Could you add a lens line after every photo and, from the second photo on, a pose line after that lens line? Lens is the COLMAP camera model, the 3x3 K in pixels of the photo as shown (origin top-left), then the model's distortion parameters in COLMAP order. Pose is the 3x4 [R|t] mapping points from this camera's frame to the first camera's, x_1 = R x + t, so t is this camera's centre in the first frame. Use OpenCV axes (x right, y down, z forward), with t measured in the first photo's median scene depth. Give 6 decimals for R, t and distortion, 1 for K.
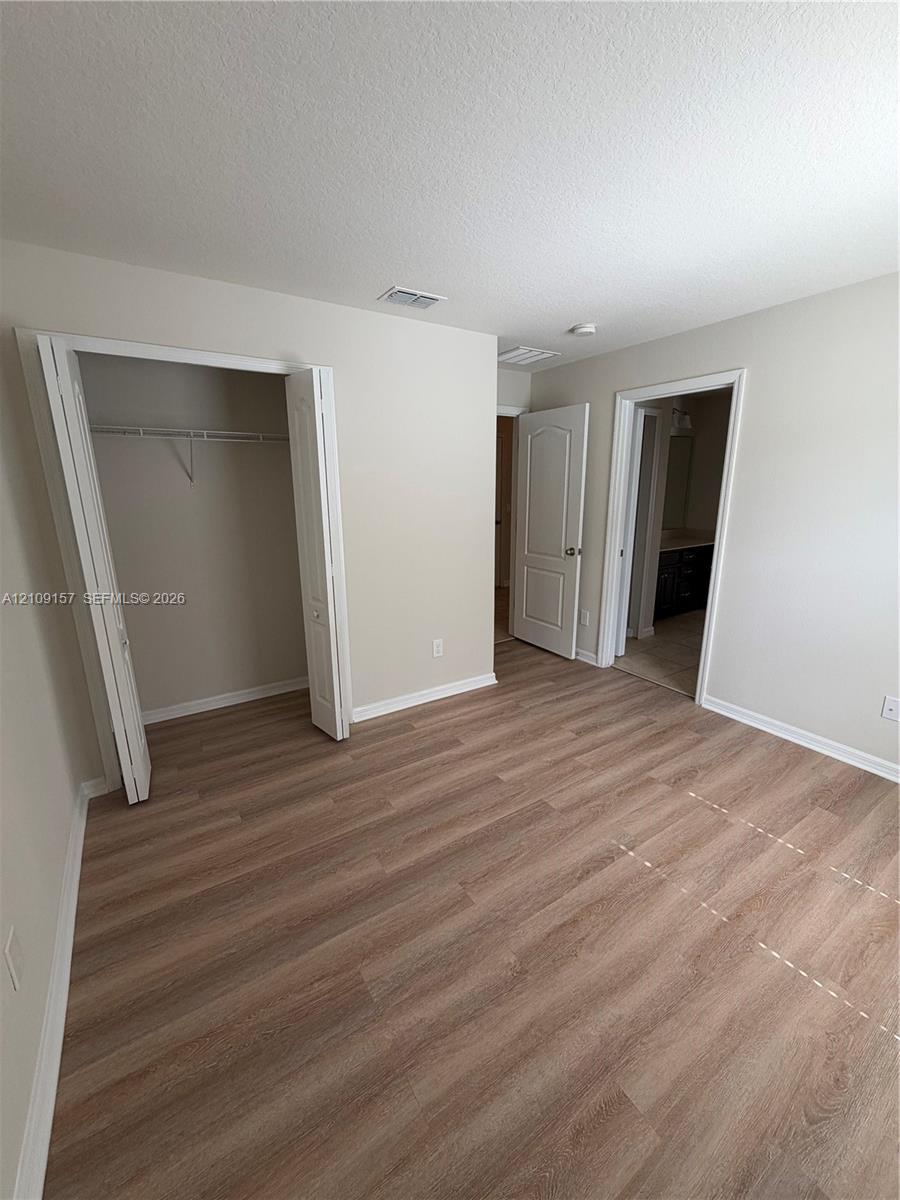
lens RADIAL K [[478.9, 0, 452.6], [0, 478.9, 598.1], [0, 0, 1]] dist [-0.003170, -0.000034]
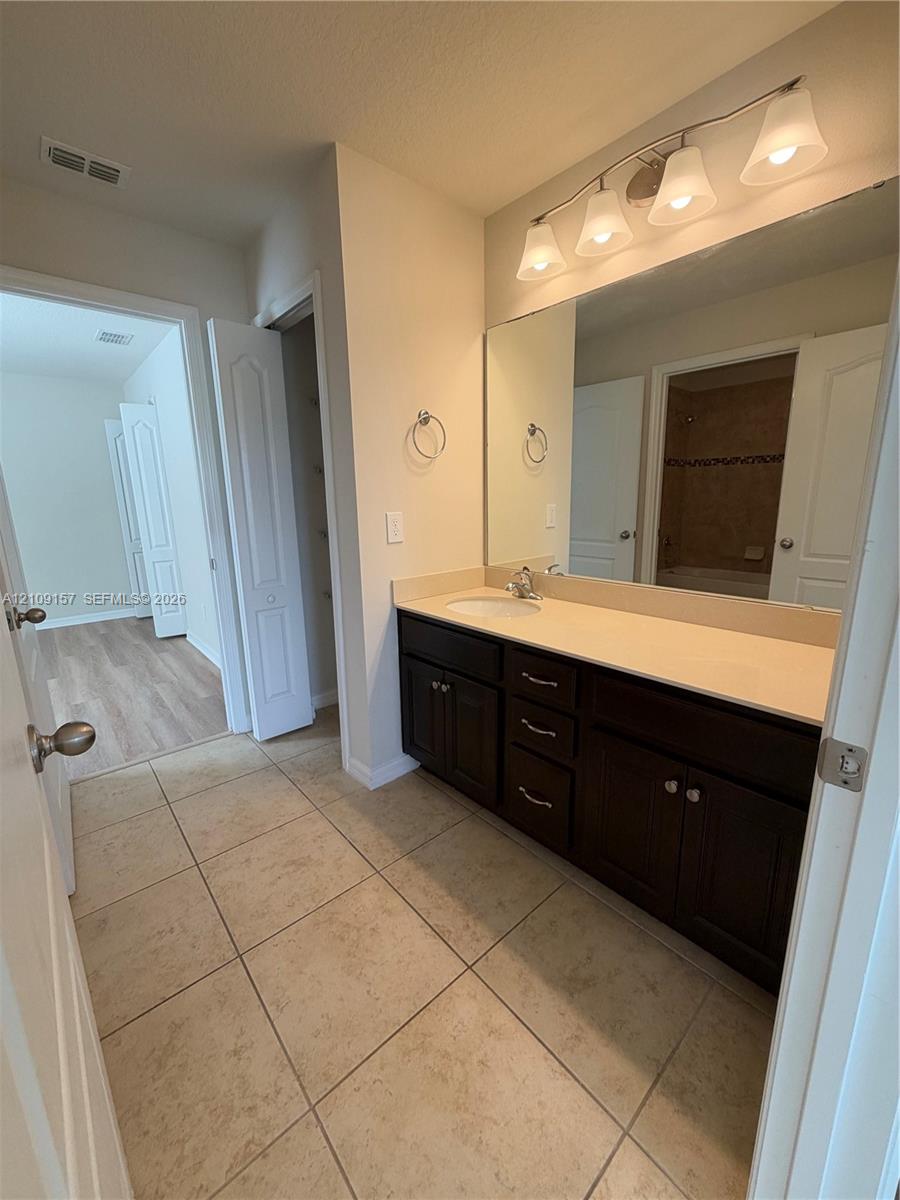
lens RADIAL K [[478.9, 0, 438.4], [0, 478.9, 599.6], [0, 0, 1]] dist [-0.003170, -0.000034]
pose [[0.135044, 0.224147, -0.965153, 1.709979], [-0.221483, 0.956258, 0.191091, -0.396960], [0.965768, 0.187960, 0.178782, 1.992785]]
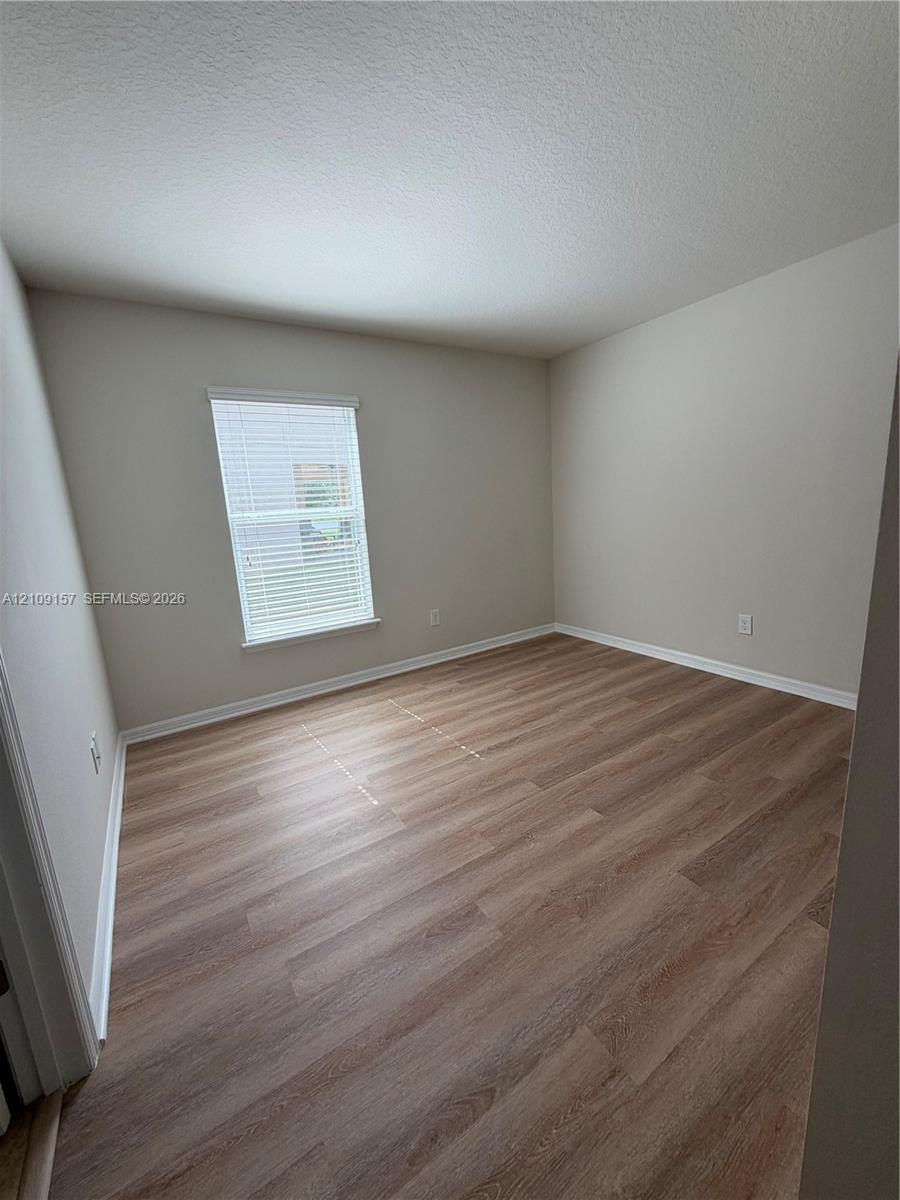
lens RADIAL K [[478.9, 0, 460.9], [0, 478.9, 597.2], [0, 0, 1]] dist [-0.003170, -0.000034]
pose [[-0.997551, 0.069237, 0.009868, 0.320450], [0.067030, 0.906288, 0.417312, -0.311600], [0.019950, 0.416951, -0.908710, 1.730598]]
